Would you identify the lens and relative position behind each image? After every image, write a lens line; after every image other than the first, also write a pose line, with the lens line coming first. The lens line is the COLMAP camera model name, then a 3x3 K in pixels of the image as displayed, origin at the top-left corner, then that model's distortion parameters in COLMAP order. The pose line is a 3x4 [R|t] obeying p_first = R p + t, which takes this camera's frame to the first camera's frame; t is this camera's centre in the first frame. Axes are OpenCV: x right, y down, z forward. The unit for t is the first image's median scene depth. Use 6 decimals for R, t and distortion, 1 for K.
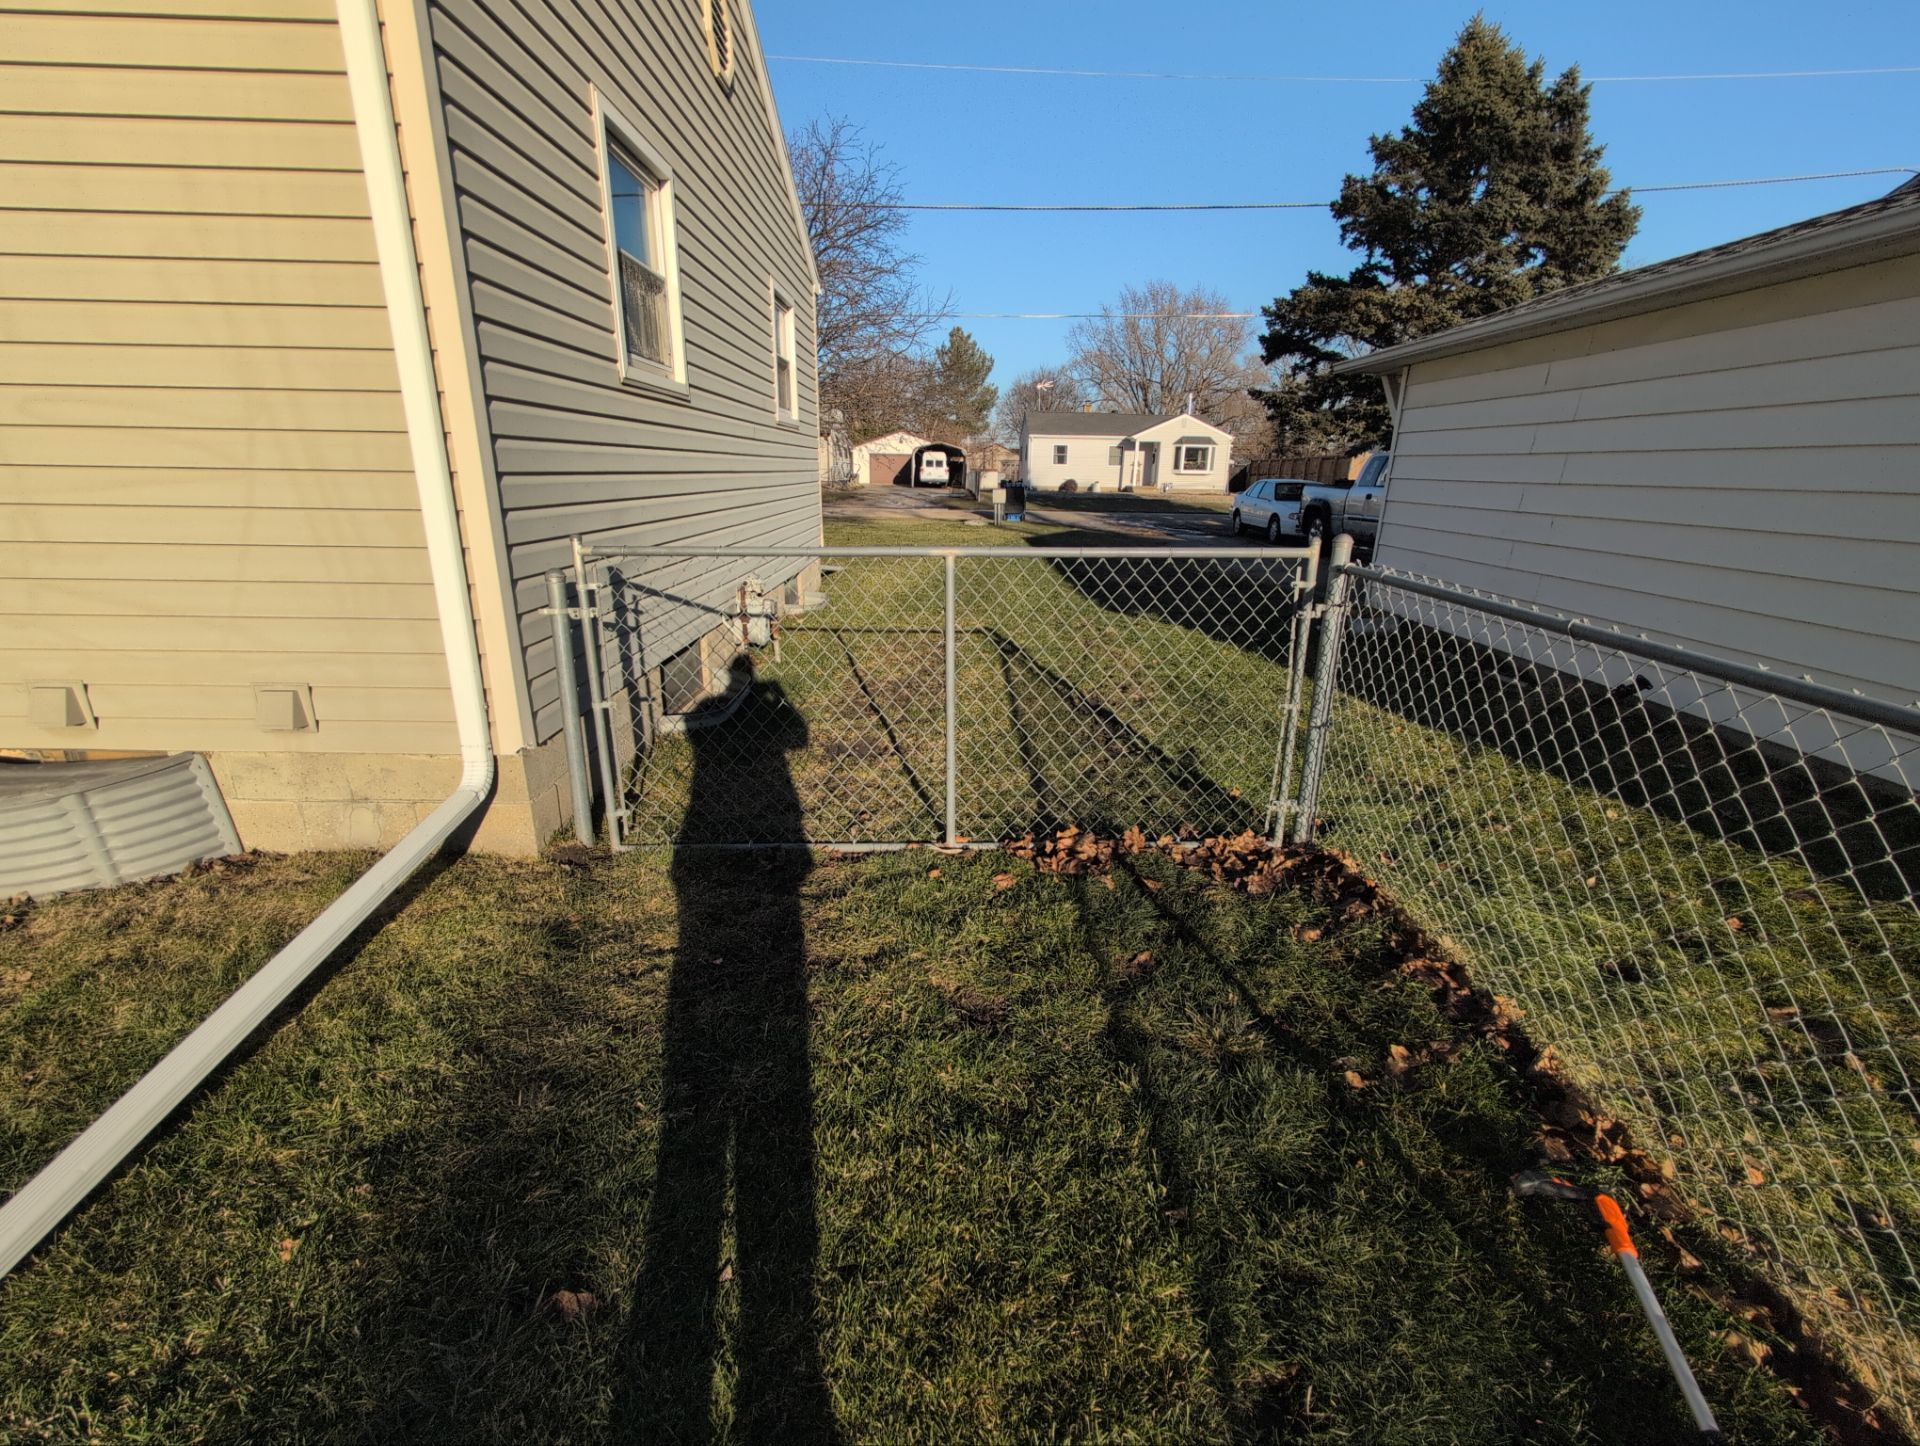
lens RADIAL K [[802.5, 0, 953.0], [0, 802.5, 731.9], [0, 0, 1]] dist [-0.013532, -0.001967]
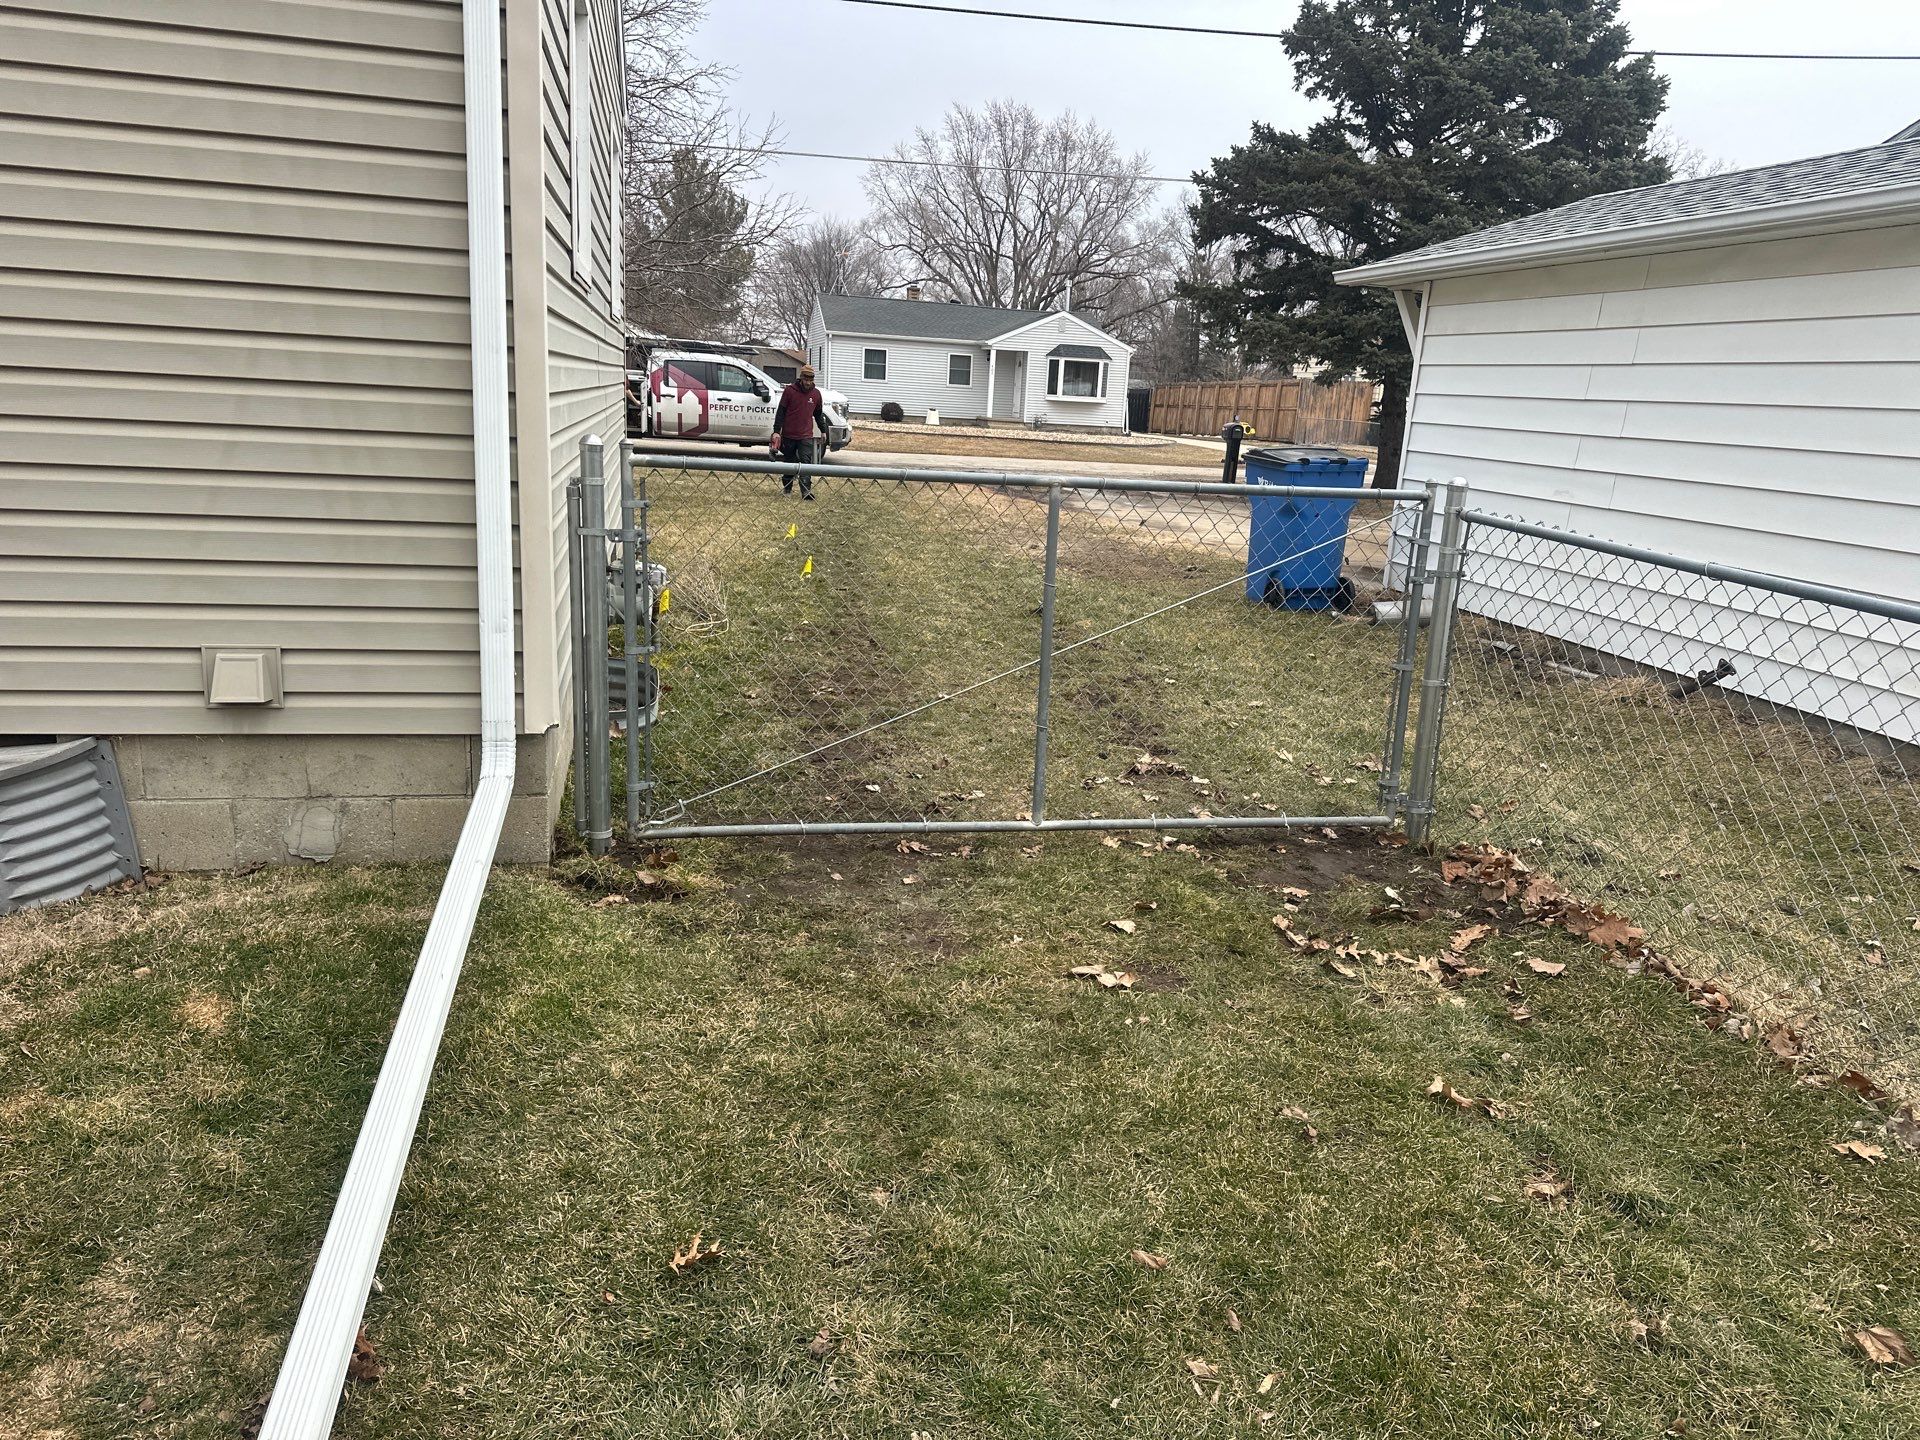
lens RADIAL K [[1367.8, 0, 955.0], [0, 1367.8, 710.6], [0, 0, 1]] dist [0.052086, -0.078250]
pose [[0.975904, -0.013429, 0.217786, -0.084960], [0.031026, 0.996503, -0.077582, 0.024182], [-0.215982, 0.082469, 0.972908, -0.084288]]
